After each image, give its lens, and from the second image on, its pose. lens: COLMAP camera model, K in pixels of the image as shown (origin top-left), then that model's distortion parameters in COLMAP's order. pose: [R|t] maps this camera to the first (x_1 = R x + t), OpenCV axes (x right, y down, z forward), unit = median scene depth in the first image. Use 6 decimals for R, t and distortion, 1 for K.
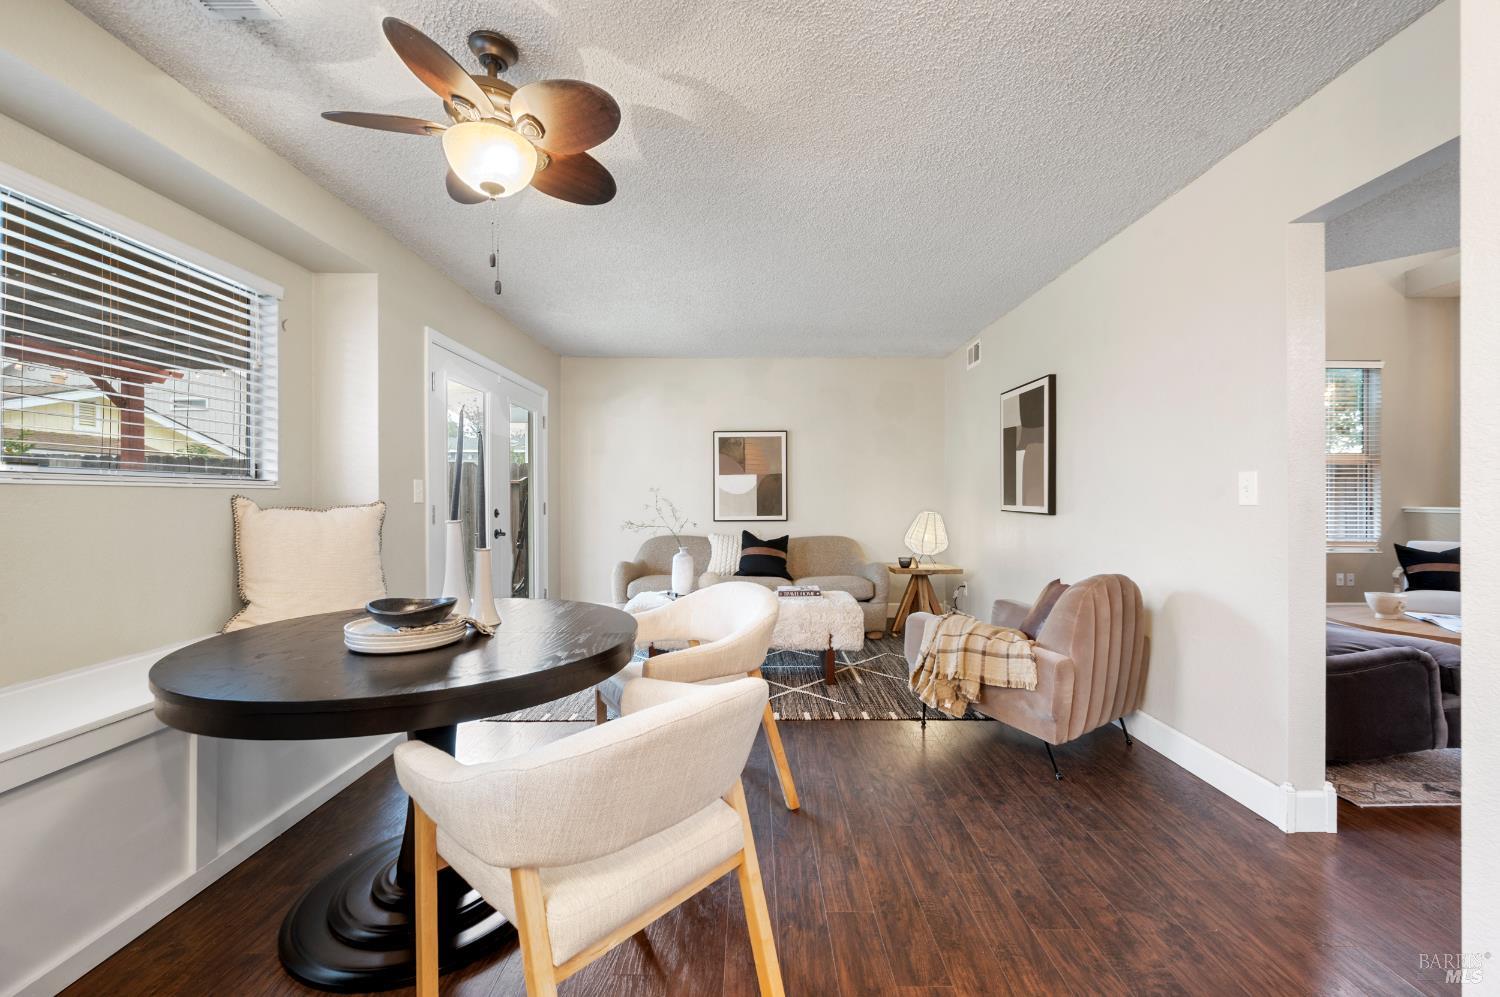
lens RADIAL K [[592.7, 0, 753.1], [0, 592.7, 496.8], [0, 0, 1]] dist [-0.003490, 0.001331]
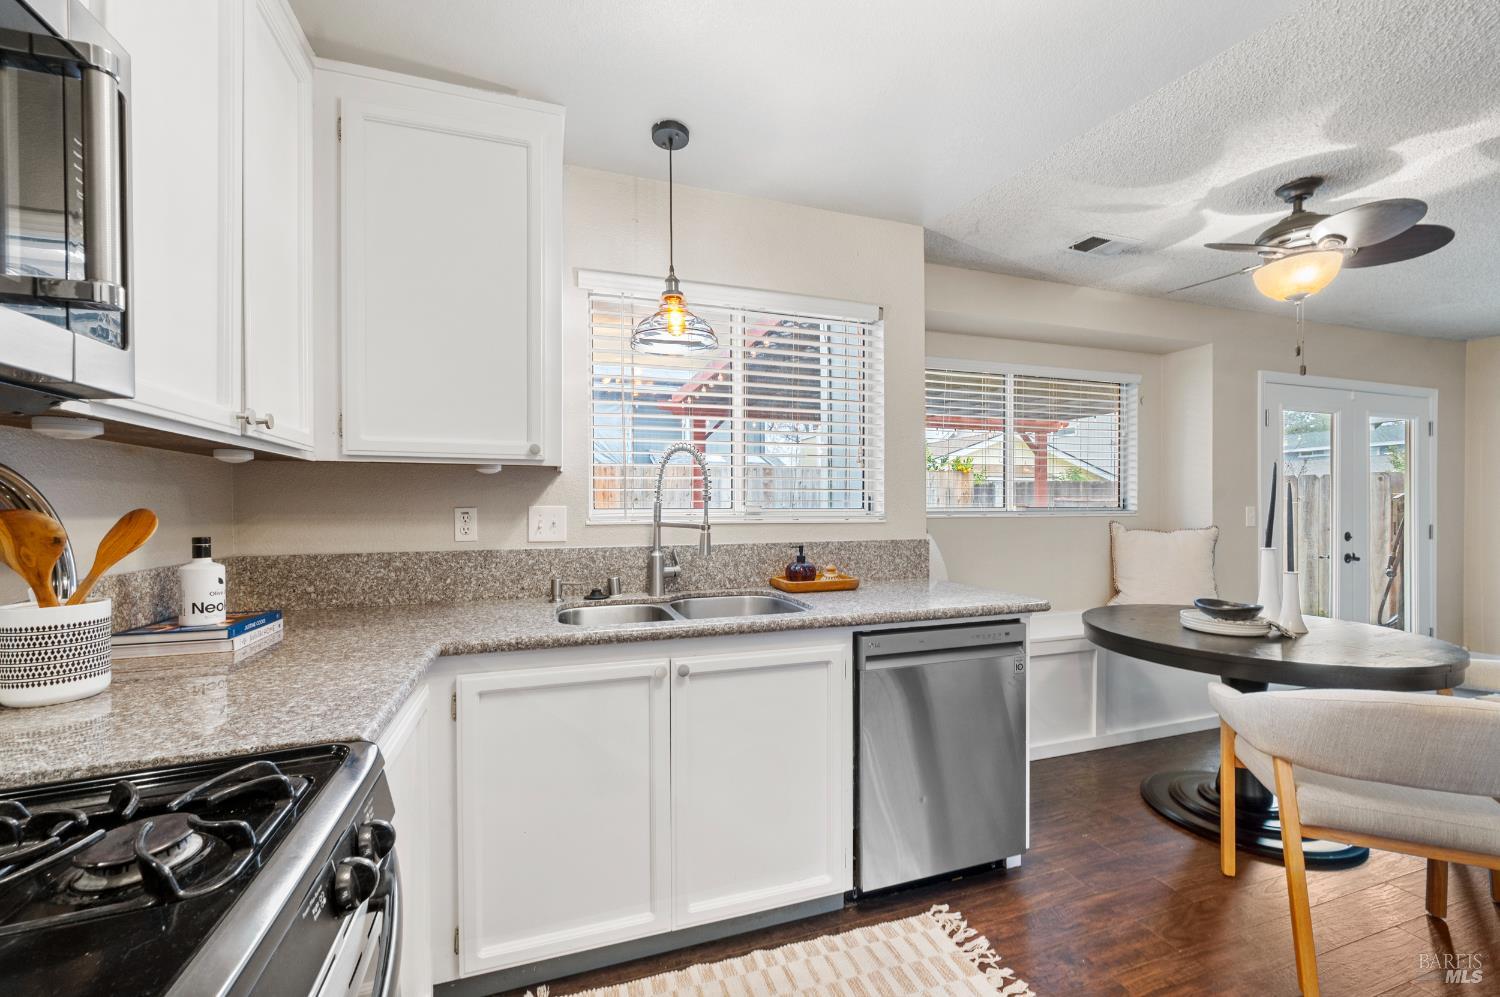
lens RADIAL K [[592.7, 0, 746.0], [0, 592.7, 513.9], [0, 0, 1]] dist [-0.003490, 0.001331]
pose [[0.314595, 0.010695, -0.949166, 0.309188], [0.005539, 0.999899, 0.013102, -0.048773], [0.949210, -0.009380, 0.314504, -0.417519]]
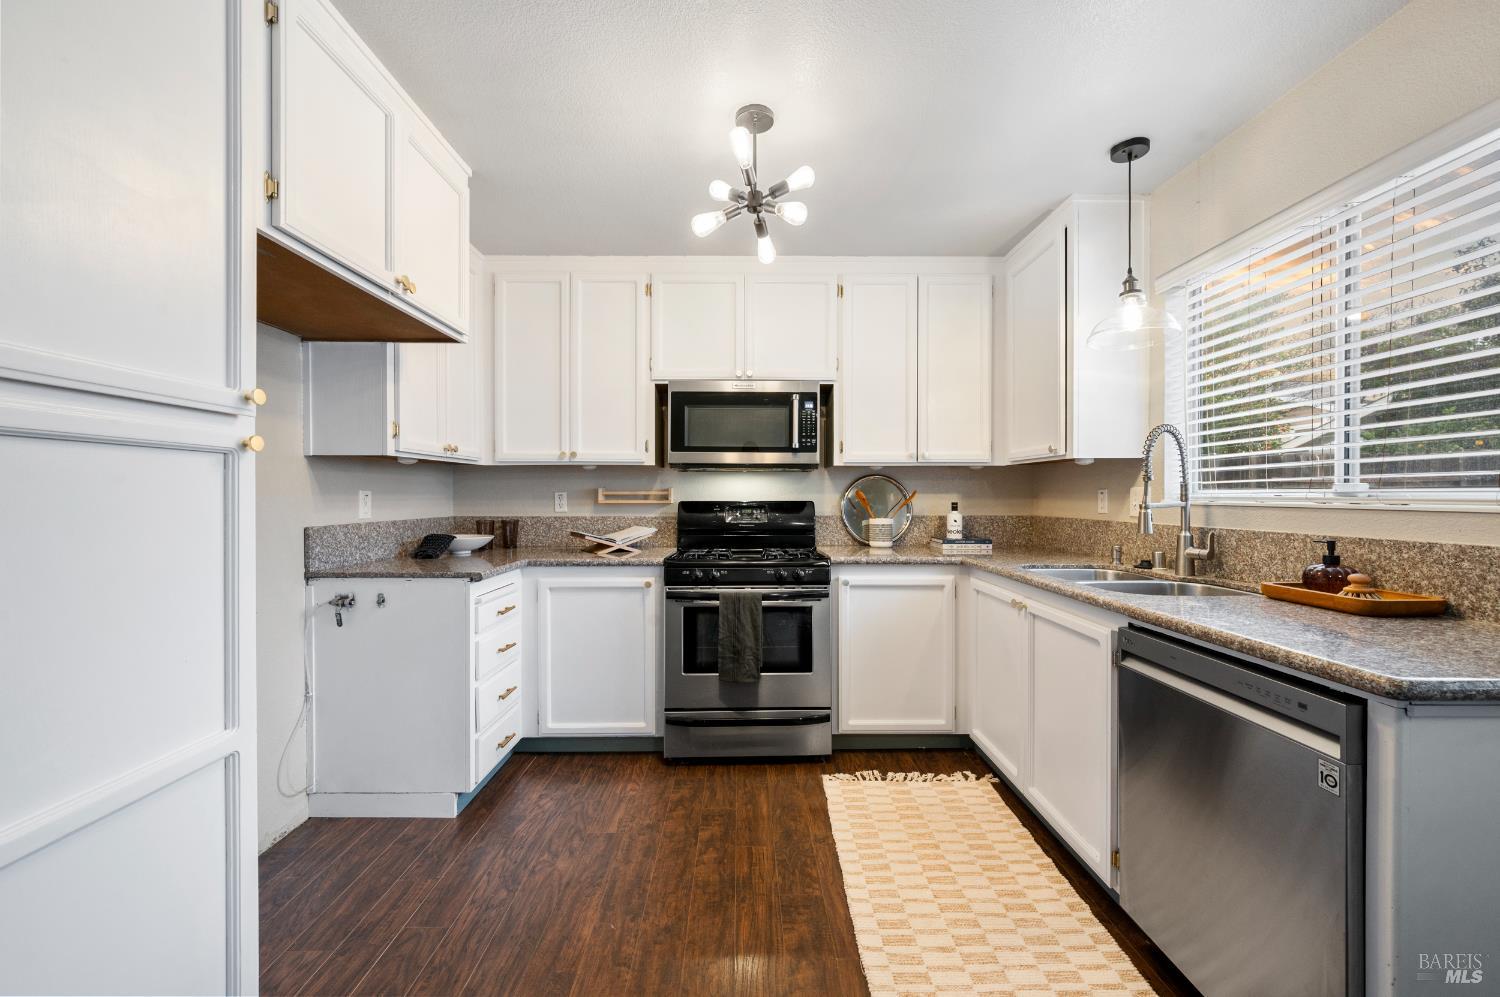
lens RADIAL K [[592.7, 0, 753.2], [0, 592.7, 499.7], [0, 0, 1]] dist [-0.003490, 0.001331]
pose [[-0.999889, 0.002290, -0.014707, 0.080491], [0.002213, 0.999984, 0.005250, -0.035141], [0.014718, 0.005216, -0.999878, 0.655004]]
